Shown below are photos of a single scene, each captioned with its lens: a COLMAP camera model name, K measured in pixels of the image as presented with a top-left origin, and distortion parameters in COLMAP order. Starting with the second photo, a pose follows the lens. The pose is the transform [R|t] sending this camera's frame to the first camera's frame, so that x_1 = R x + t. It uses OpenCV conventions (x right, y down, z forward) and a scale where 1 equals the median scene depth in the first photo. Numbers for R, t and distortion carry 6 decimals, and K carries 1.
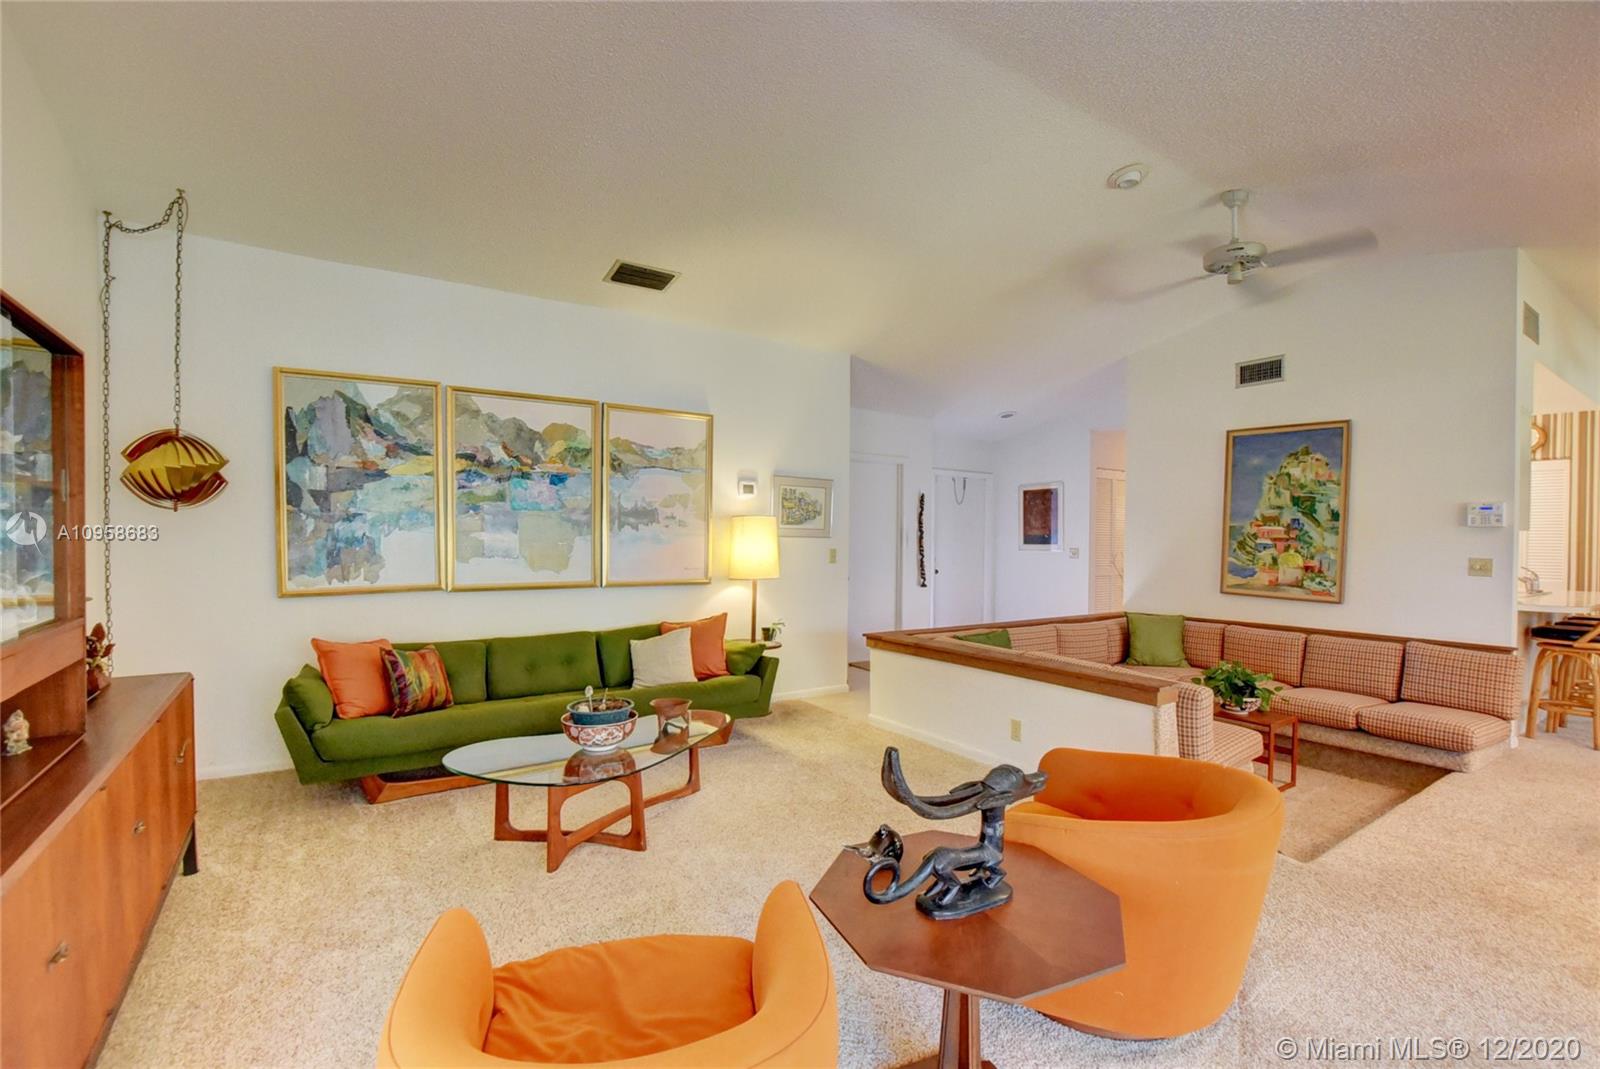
lens RADIAL K [[708.8, 0, 796.0], [0, 708.8, 544.8], [0, 0, 1]] dist [-0.030648, 0.004897]
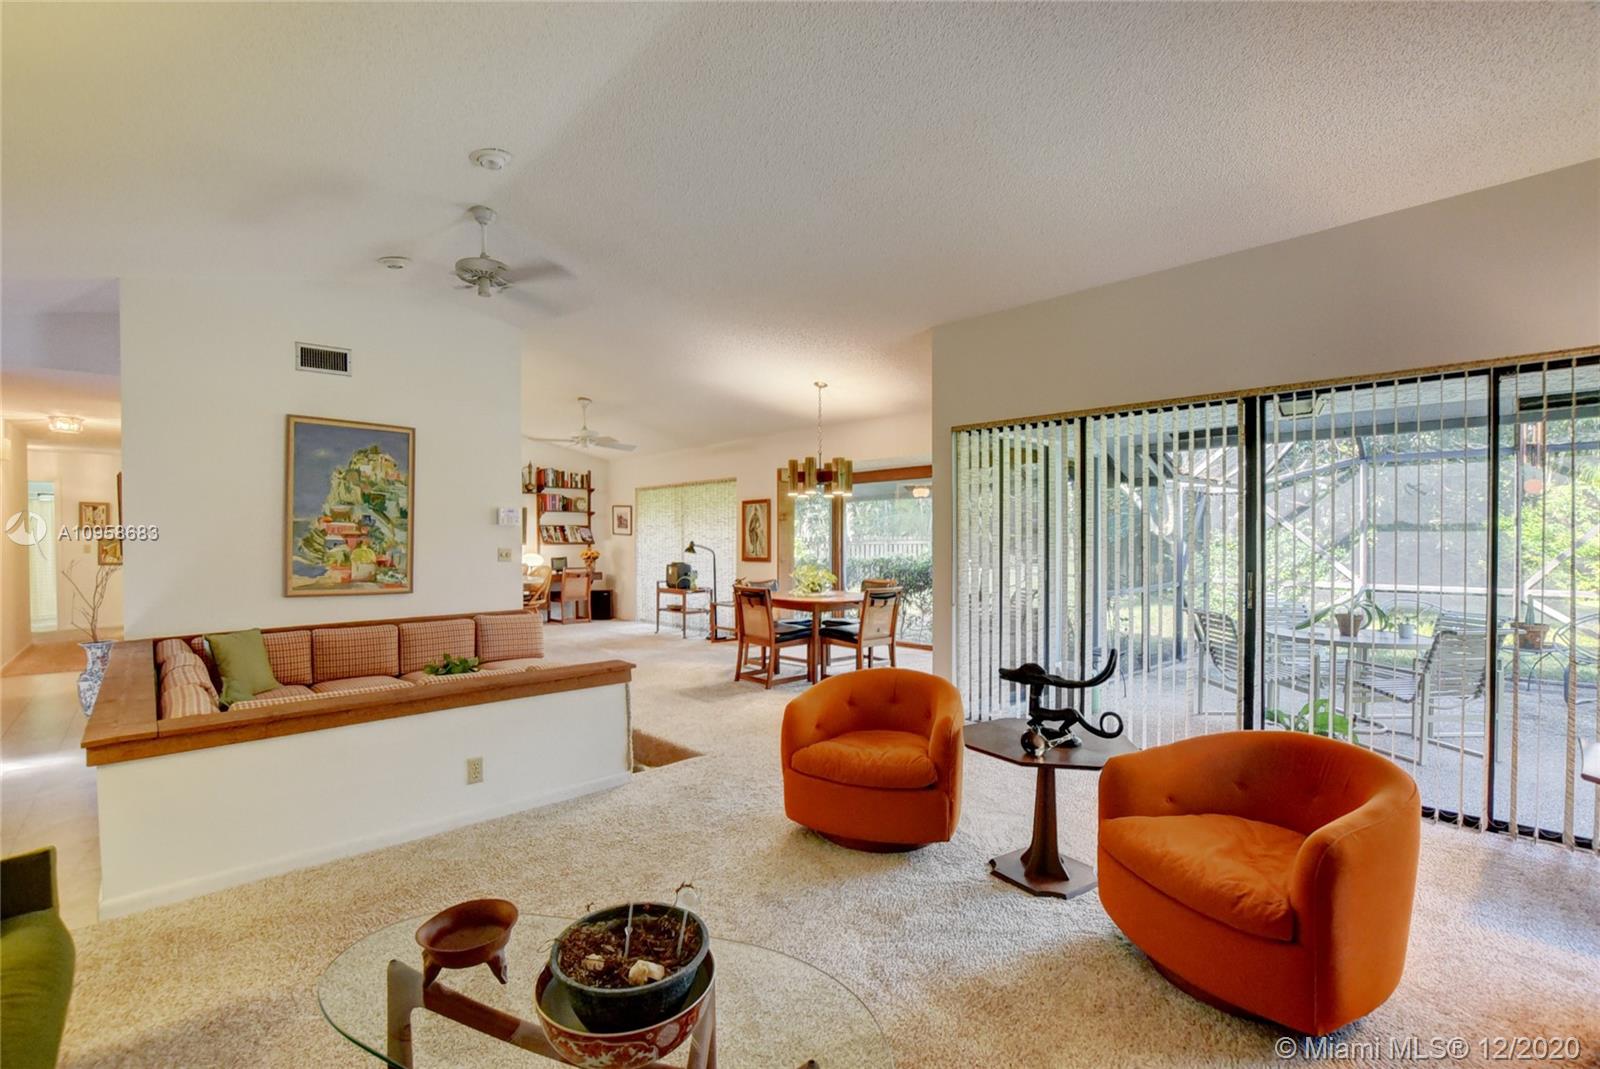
lens RADIAL K [[708.8, 0, 796.0], [0, 708.8, 544.8], [0, 0, 1]] dist [-0.030648, 0.004897]
pose [[-0.160704, -0.025082, 0.986684, -0.392825], [0.013820, 0.999522, 0.027659, -0.013592], [-0.986906, 0.018081, -0.160281, 0.540217]]
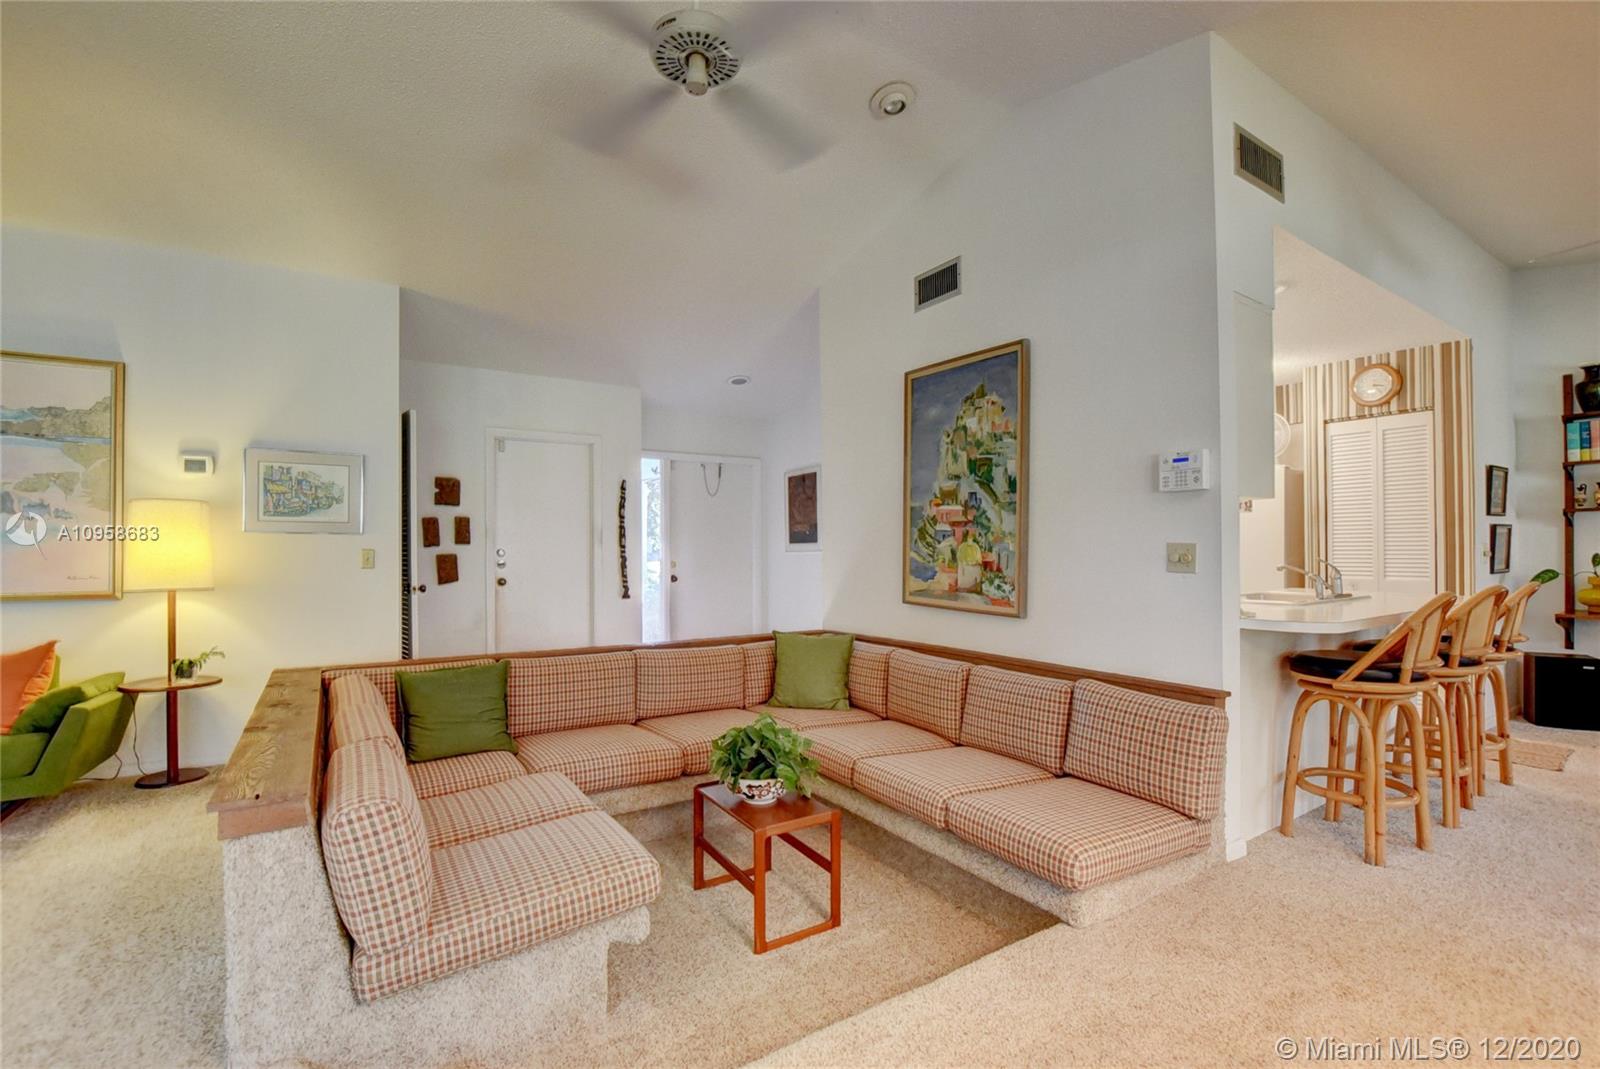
lens RADIAL K [[708.8, 0, 796.0], [0, 708.8, 544.8], [0, 0, 1]] dist [-0.030648, 0.004897]
pose [[0.999768, -0.016172, -0.014249, 0.546565], [0.015957, 0.999759, -0.015074, 0.020895], [0.014489, 0.014843, 0.999785, 0.309164]]
